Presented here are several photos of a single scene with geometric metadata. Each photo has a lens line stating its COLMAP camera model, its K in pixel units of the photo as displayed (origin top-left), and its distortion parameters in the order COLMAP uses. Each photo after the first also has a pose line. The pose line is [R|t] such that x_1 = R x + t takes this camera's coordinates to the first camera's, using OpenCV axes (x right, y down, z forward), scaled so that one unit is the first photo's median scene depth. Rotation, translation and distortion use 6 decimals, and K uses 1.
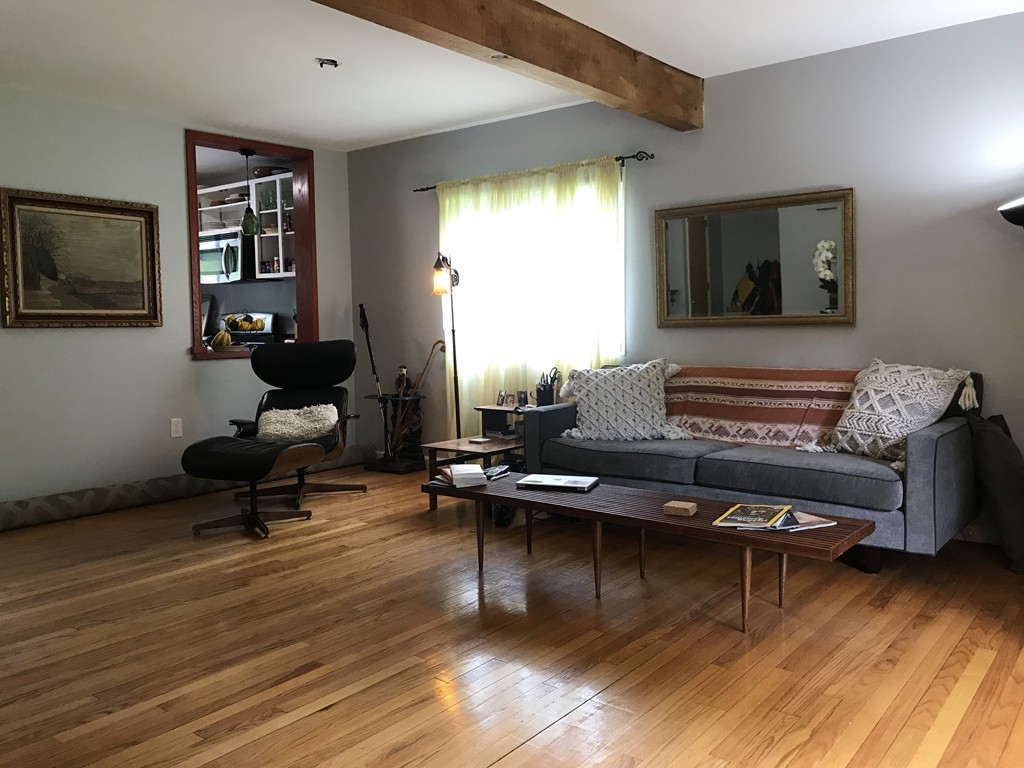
lens RADIAL K [[840.7, 0, 515.1], [0, 840.7, 376.1], [0, 0, 1]] dist [0.033075, -0.038977]
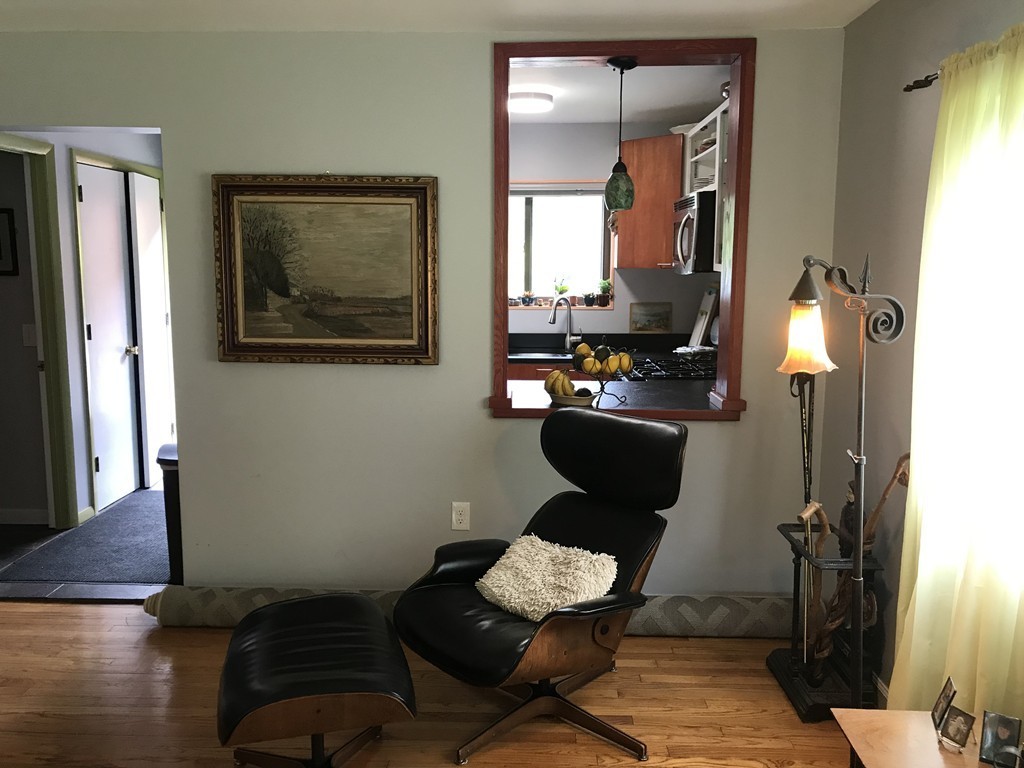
lens RADIAL K [[840.7, 0, 508.8], [0, 840.7, 379.9], [0, 0, 1]] dist [0.033075, -0.038977]
pose [[0.597292, 0.130757, -0.791293, 0.134909], [-0.066129, 0.991290, 0.113889, -0.128474], [0.799293, -0.015697, 0.600737, 0.672006]]
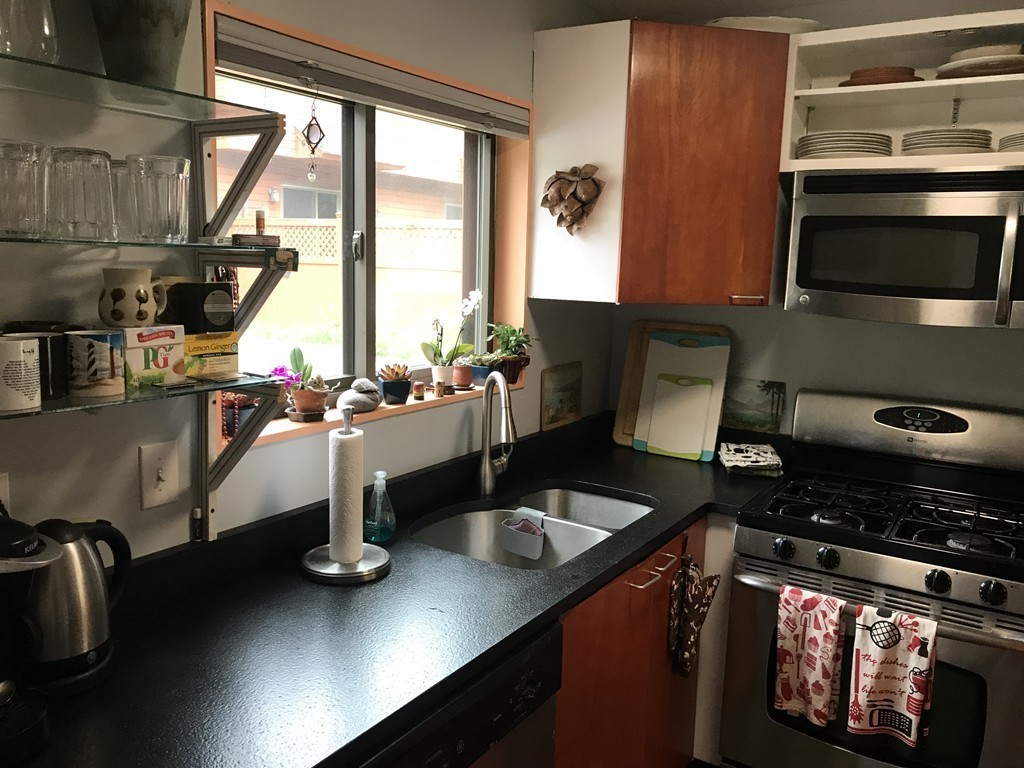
lens RADIAL K [[840.7, 0, 491.3], [0, 840.7, 370.2], [0, 0, 1]] dist [0.033075, -0.038977]
pose [[0.995170, 0.029181, 0.093729, -0.736413], [-0.035300, 0.997306, 0.064307, -0.145987], [-0.091600, -0.067305, 0.993519, 0.937258]]
